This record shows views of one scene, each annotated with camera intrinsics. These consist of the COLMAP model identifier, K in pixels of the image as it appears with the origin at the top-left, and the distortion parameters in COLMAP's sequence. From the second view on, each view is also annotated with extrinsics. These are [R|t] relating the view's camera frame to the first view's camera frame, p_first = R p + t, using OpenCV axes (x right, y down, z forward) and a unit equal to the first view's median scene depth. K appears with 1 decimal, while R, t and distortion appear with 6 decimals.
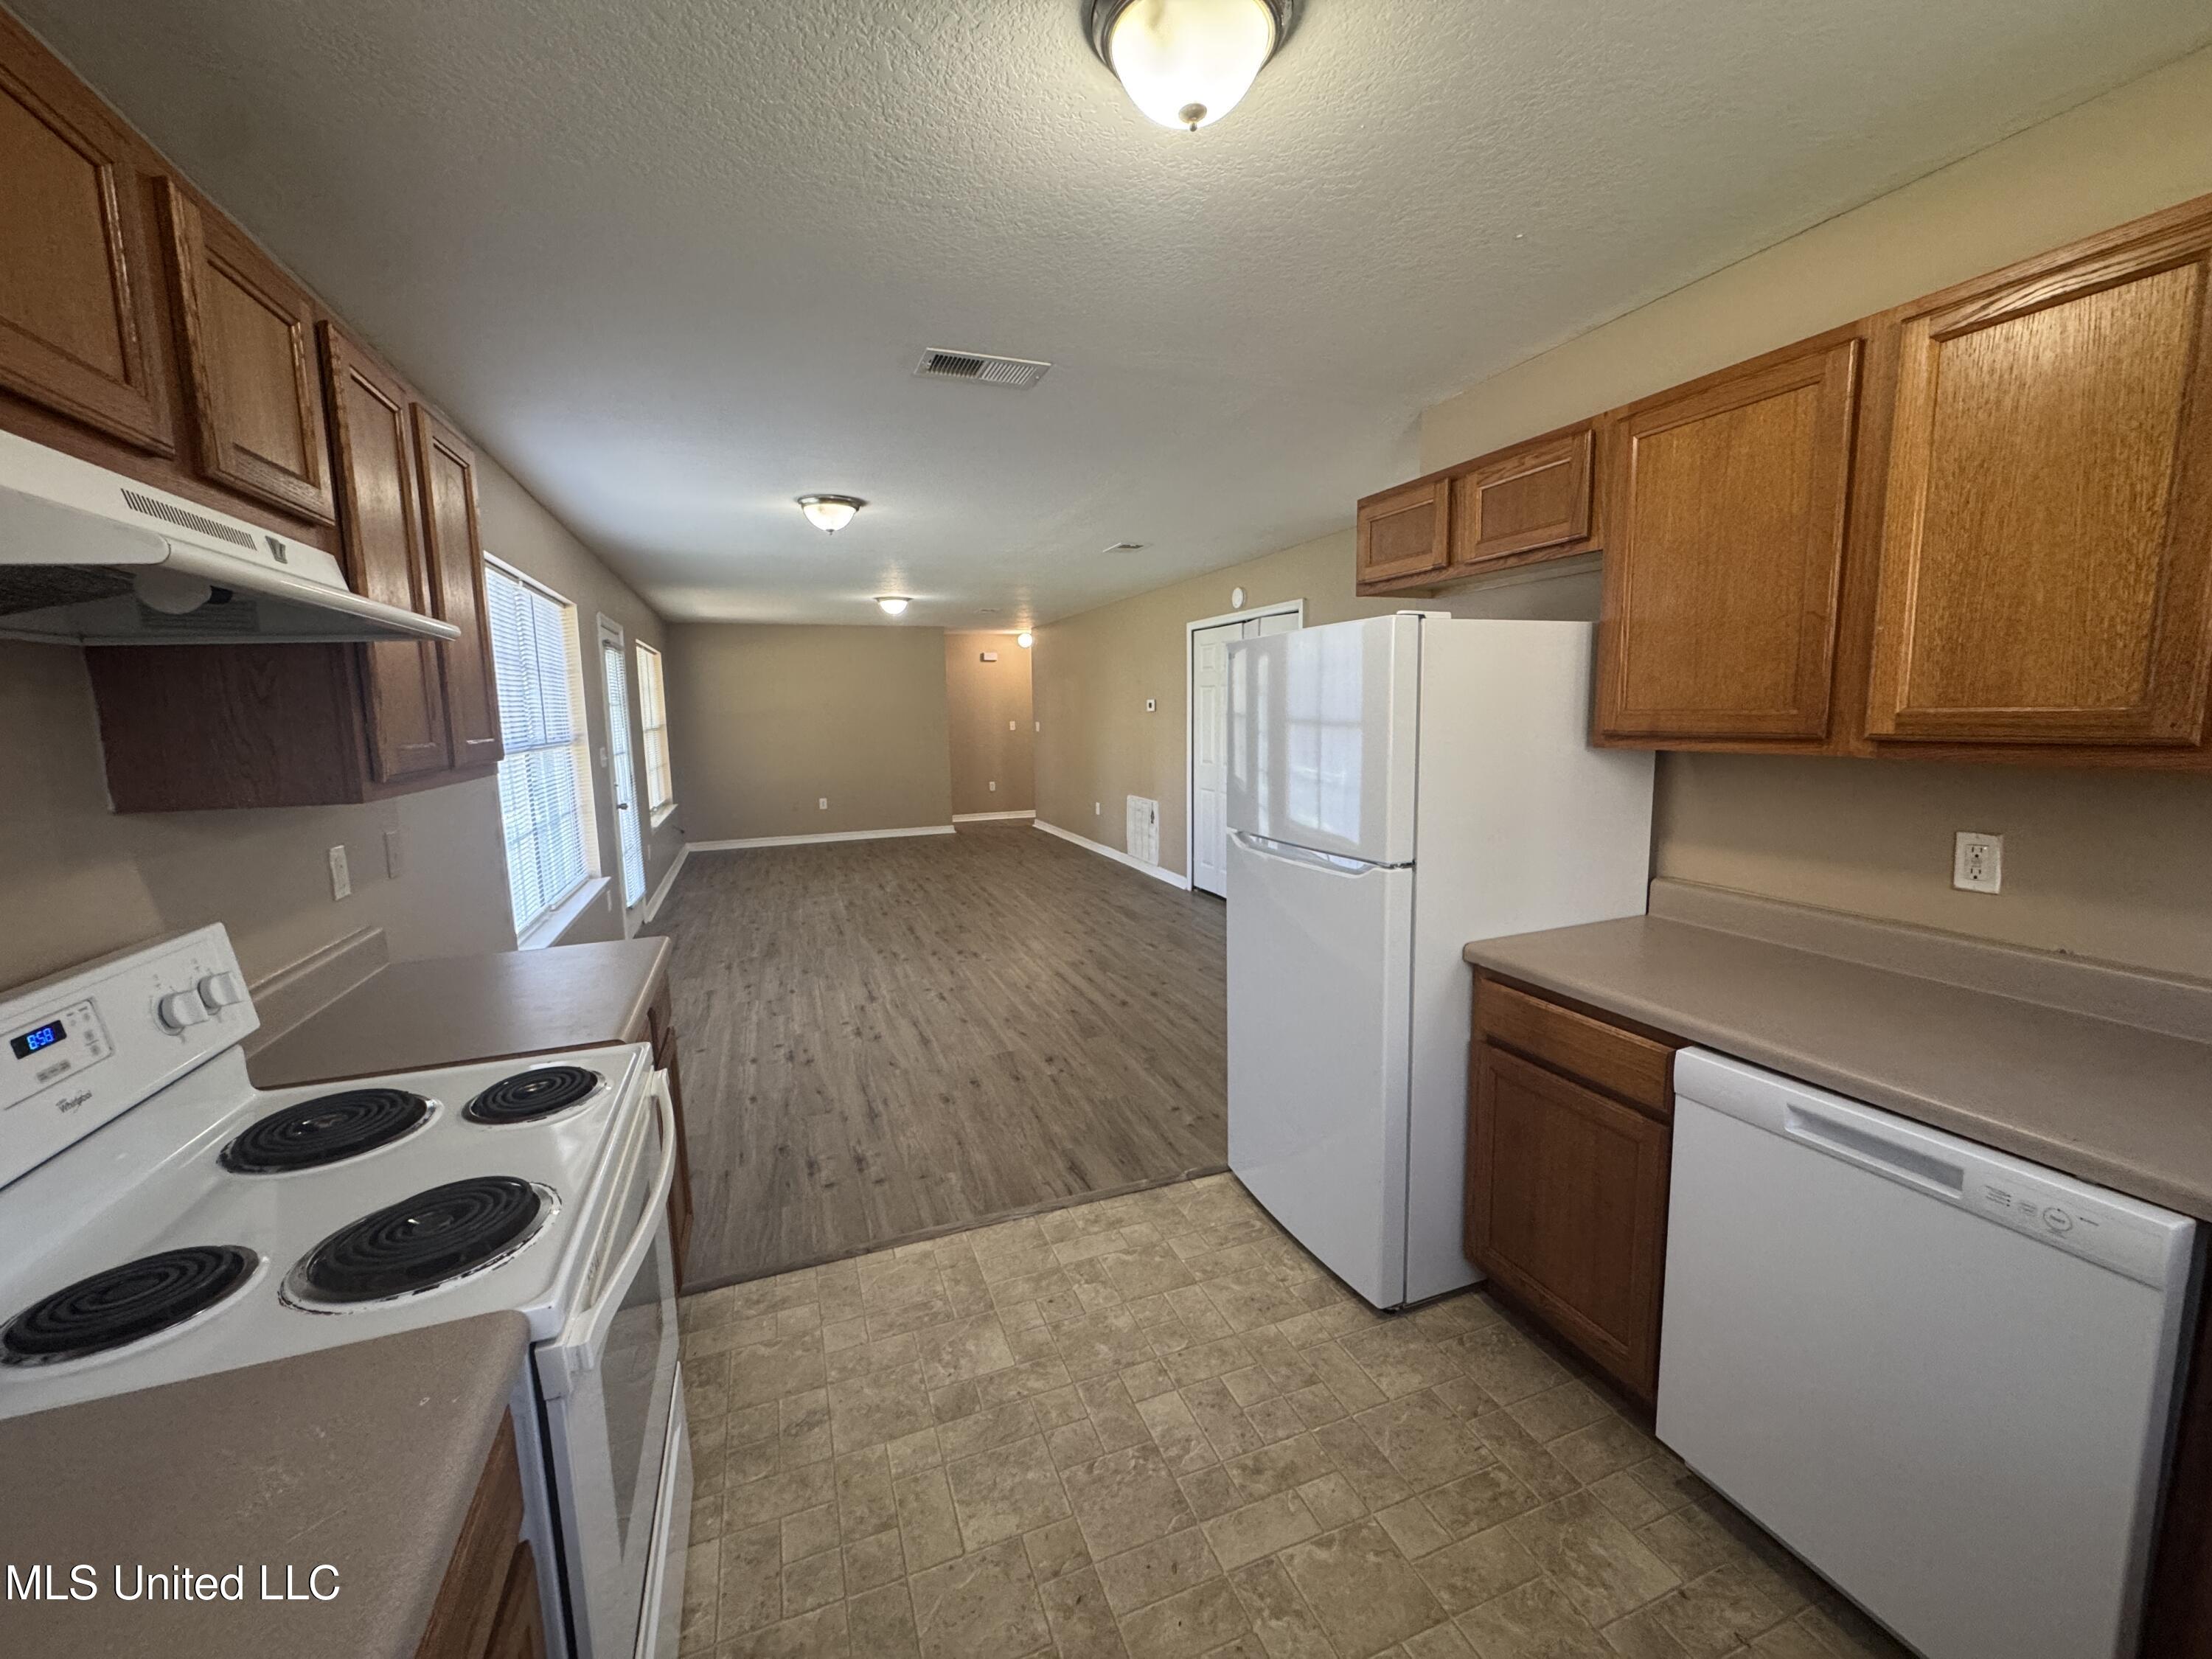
lens RADIAL K [[889.5, 0, 1115.7], [0, 889.5, 822.5], [0, 0, 1]] dist [-0.002949, -0.000446]
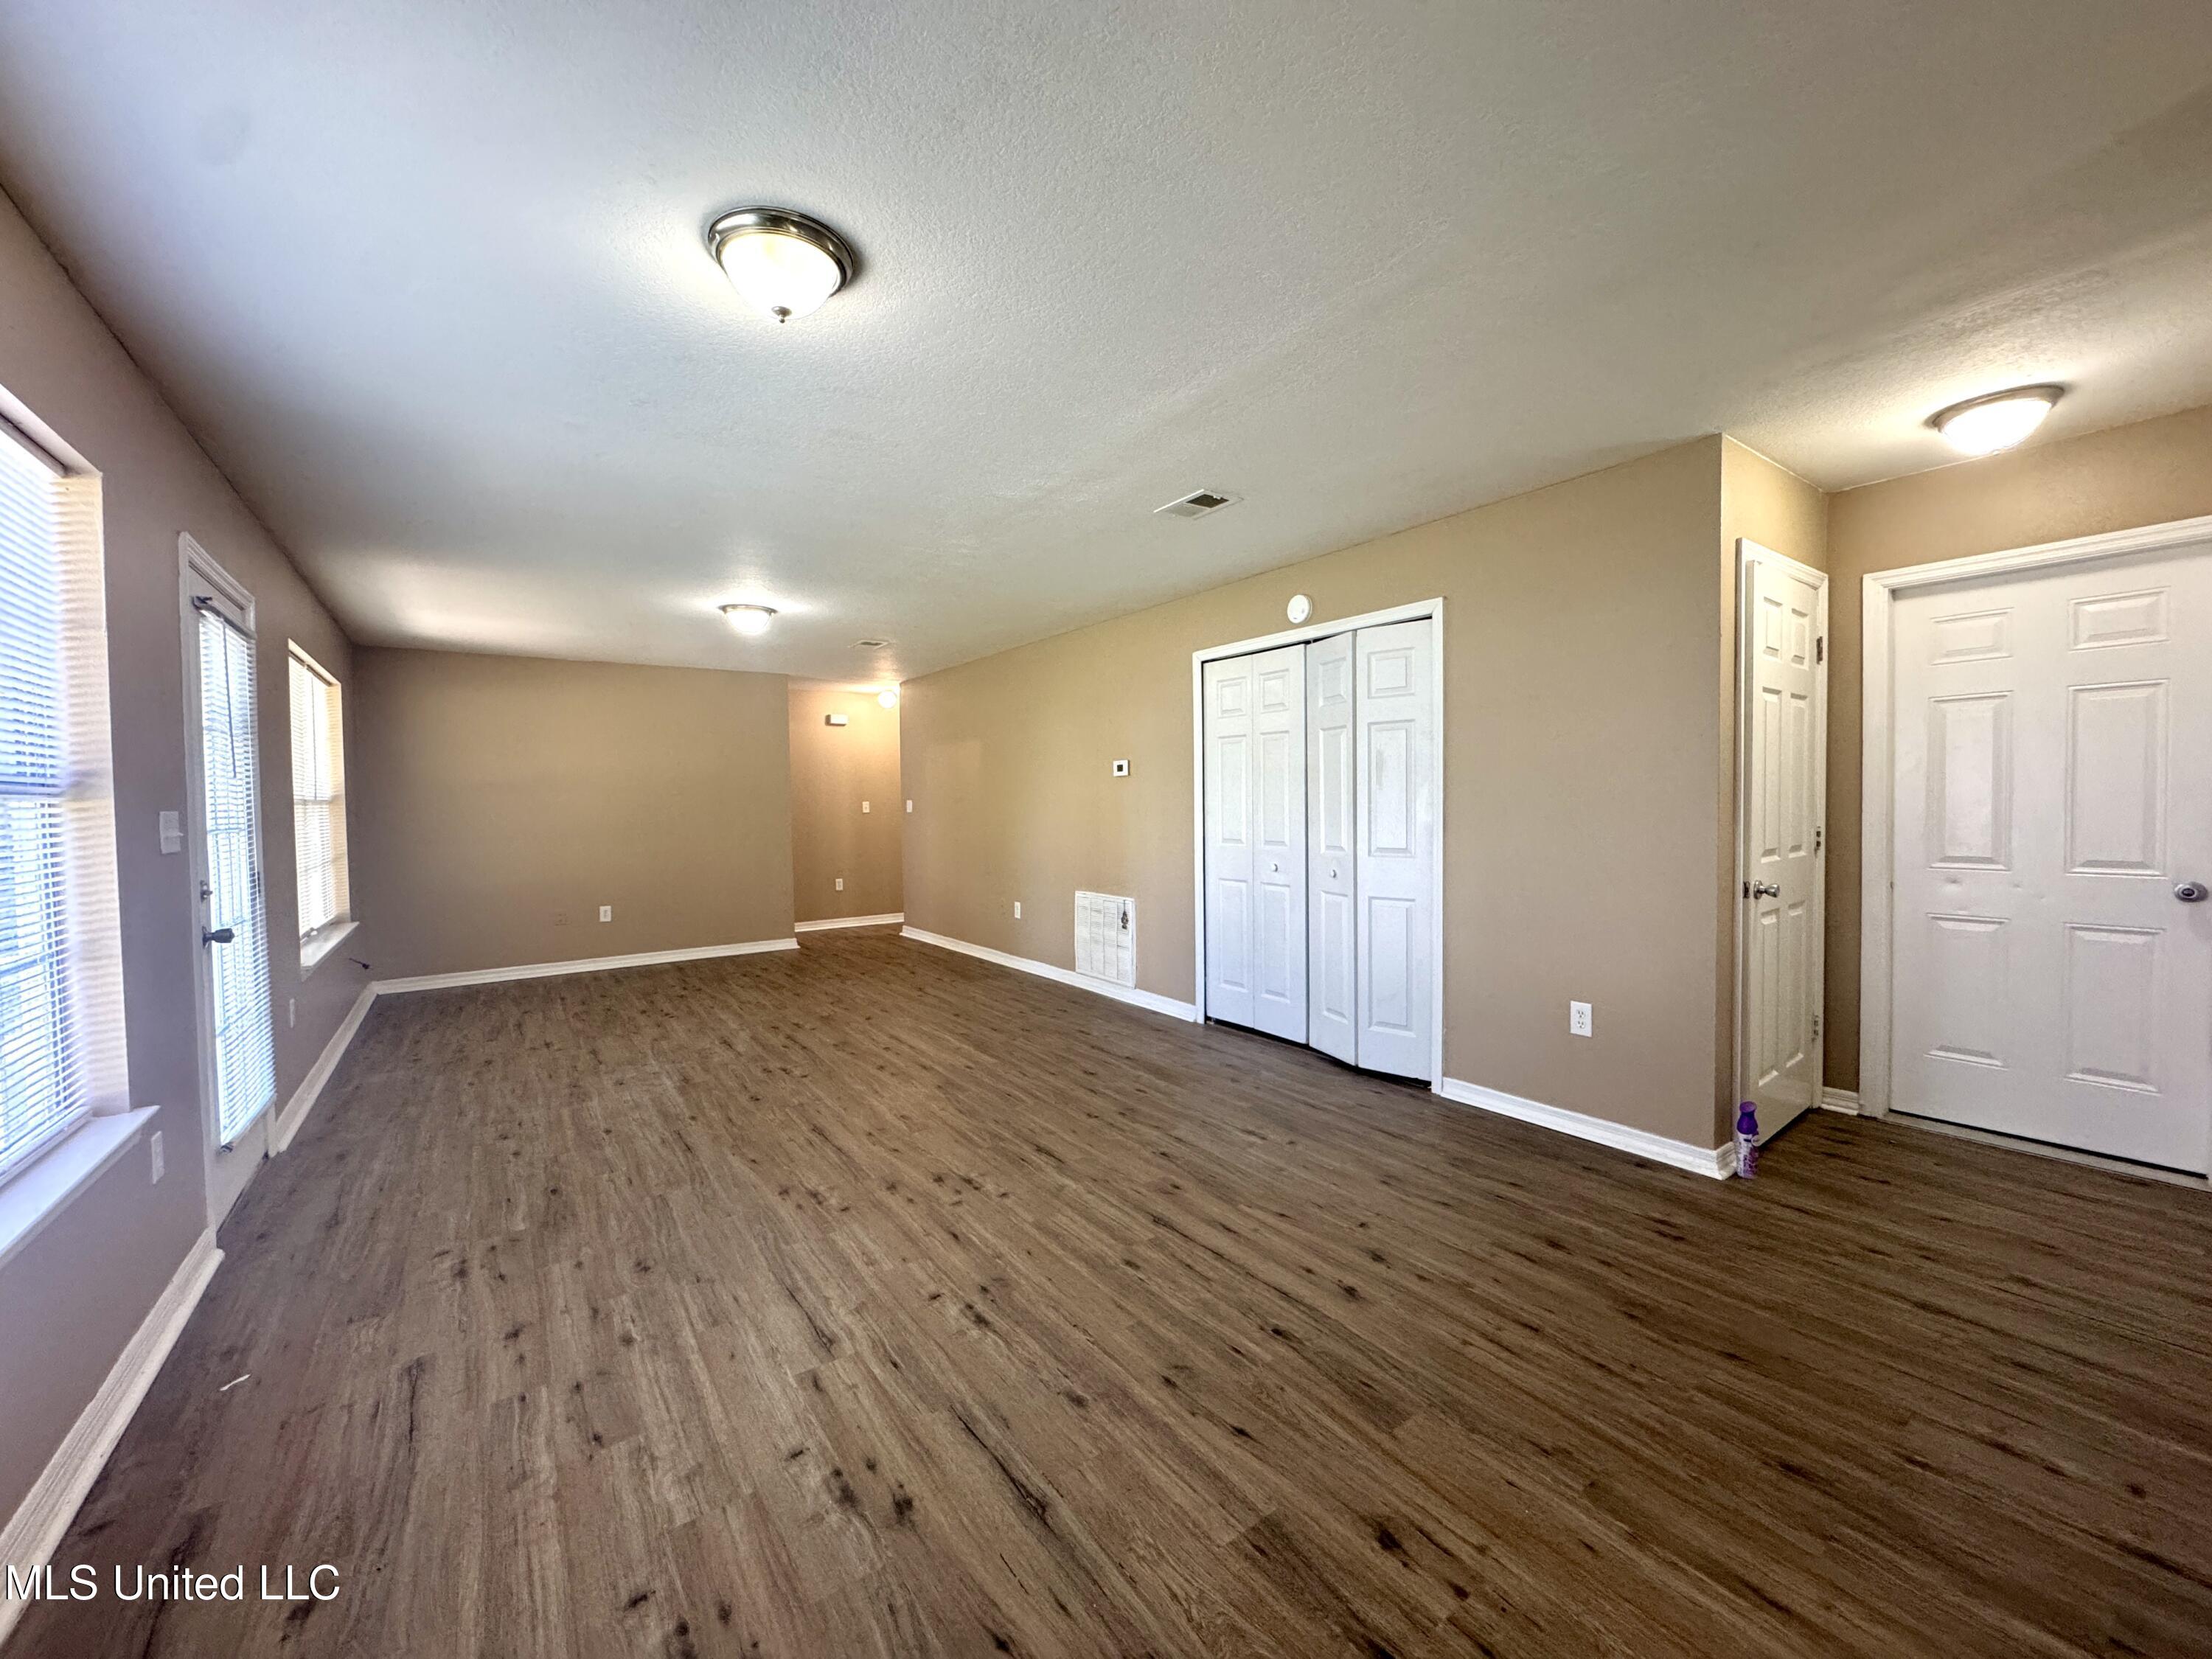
lens RADIAL K [[889.5, 0, 1119.3], [0, 889.5, 825.3], [0, 0, 1]] dist [-0.002949, -0.000446]
pose [[0.969820, -0.005072, 0.243771, -0.215832], [0.030377, 0.994507, -0.100160, -0.016023], [-0.241924, 0.104543, 0.964647, 0.447968]]
